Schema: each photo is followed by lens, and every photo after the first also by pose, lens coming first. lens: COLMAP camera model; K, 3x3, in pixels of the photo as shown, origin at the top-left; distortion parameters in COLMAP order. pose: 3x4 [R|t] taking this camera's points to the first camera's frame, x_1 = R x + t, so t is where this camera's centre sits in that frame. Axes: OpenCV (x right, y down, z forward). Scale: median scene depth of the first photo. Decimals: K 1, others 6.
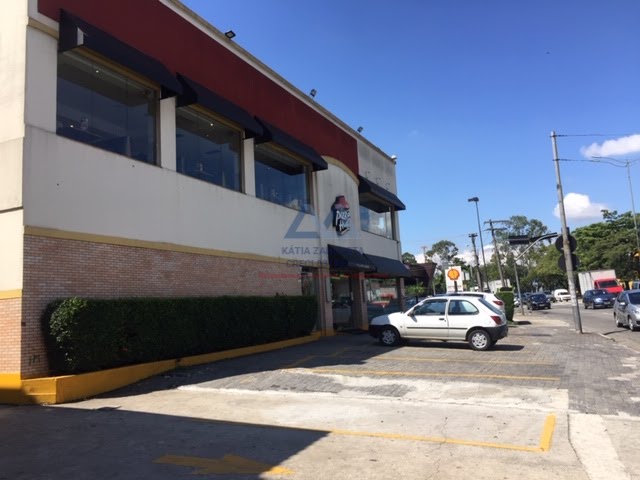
lens RADIAL K [[553.3, 0, 320.0], [0, 553.3, 240.0], [0, 0, 1]] dist [0.089177, -0.107504]
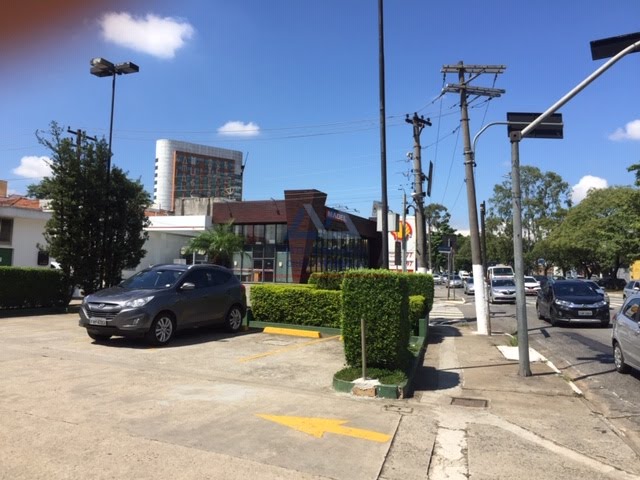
lens RADIAL K [[553.3, 0, 320.0], [0, 553.3, 240.0], [0, 0, 1]] dist [0.089177, -0.107504]
pose [[0.996451, 0.084126, -0.002697, 0.102134], [-0.083772, 0.994352, 0.065160, 0.026567], [0.008163, -0.064703, 0.997871, 0.288009]]
